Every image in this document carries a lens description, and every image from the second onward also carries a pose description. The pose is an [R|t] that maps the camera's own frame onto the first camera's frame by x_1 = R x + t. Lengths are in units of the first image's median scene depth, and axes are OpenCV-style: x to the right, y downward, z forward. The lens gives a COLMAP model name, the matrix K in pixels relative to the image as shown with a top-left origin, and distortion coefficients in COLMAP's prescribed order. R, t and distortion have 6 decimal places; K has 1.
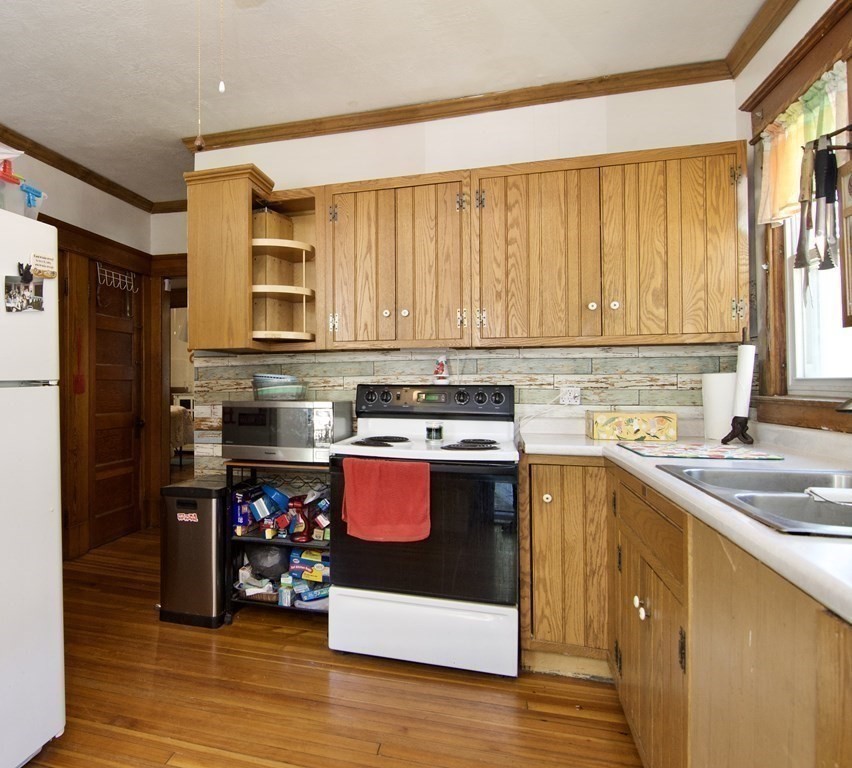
lens RADIAL K [[674.7, 0, 425.9], [0, 674.7, 378.9], [0, 0, 1]] dist [-0.017041, -0.010507]
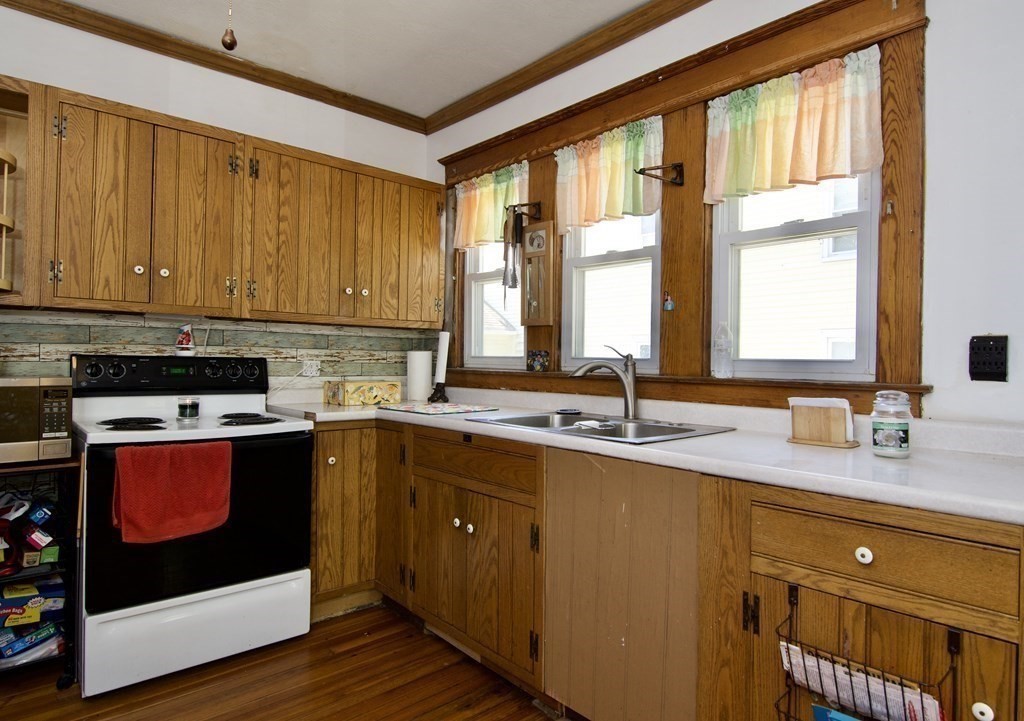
lens RADIAL K [[588.6, 0, 515.4], [0, 588.6, 357.3], [0, 0, 1]] dist [-0.014064, -0.006736]
pose [[0.479104, 0.013516, 0.877654, -0.499915], [-0.019418, 0.999800, -0.004797, 0.005563], [-0.877543, -0.014744, 0.479271, 0.261205]]
